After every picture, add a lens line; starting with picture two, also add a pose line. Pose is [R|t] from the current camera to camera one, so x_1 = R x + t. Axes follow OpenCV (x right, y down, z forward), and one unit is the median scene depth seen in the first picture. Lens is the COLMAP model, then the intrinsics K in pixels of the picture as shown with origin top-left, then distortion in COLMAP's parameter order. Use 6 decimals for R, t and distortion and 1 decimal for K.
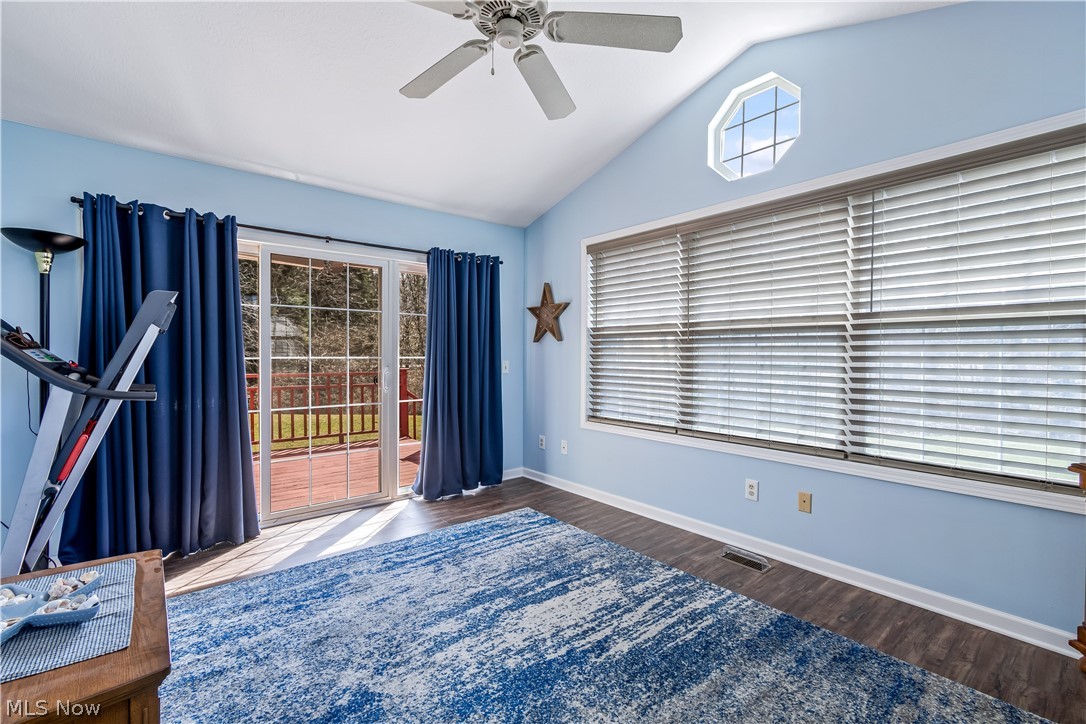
lens RADIAL K [[477.9, 0, 544.0], [0, 477.9, 355.8], [0, 0, 1]] dist [0.002640, -0.000057]
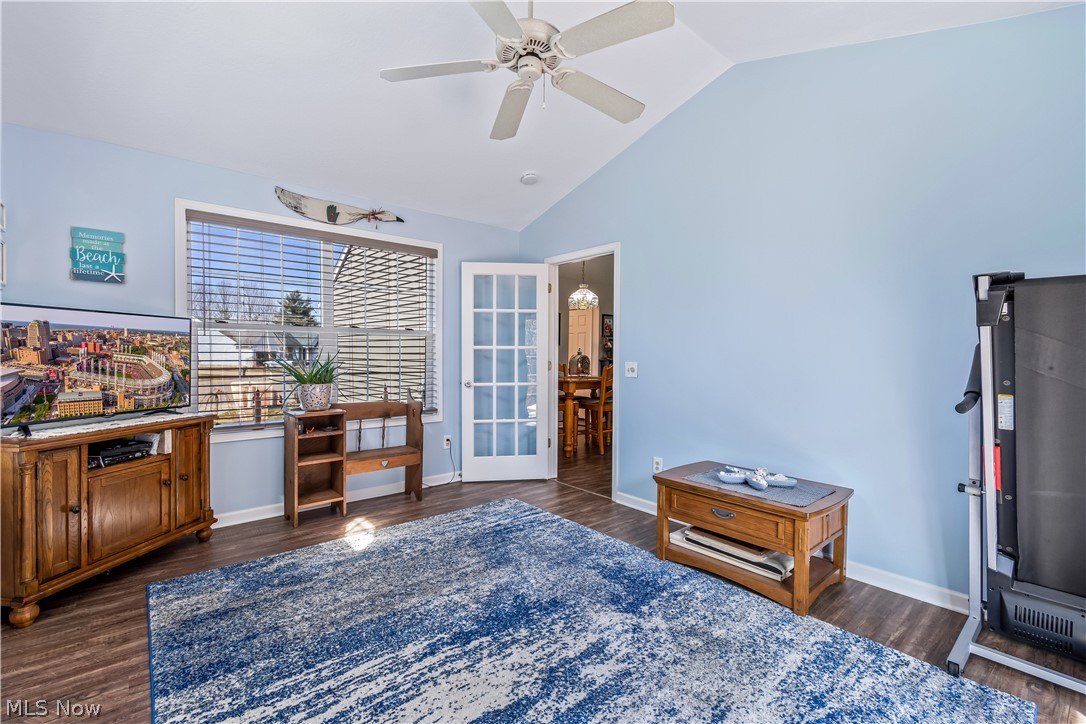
lens RADIAL K [[477.9, 0, 544.0], [0, 477.9, 355.8], [0, 0, 1]] dist [0.002640, -0.000057]
pose [[-0.999808, -0.011598, -0.015820, -0.083136], [-0.011870, 0.999782, 0.017201, -0.012749], [0.015617, 0.017386, -0.999727, 1.904636]]
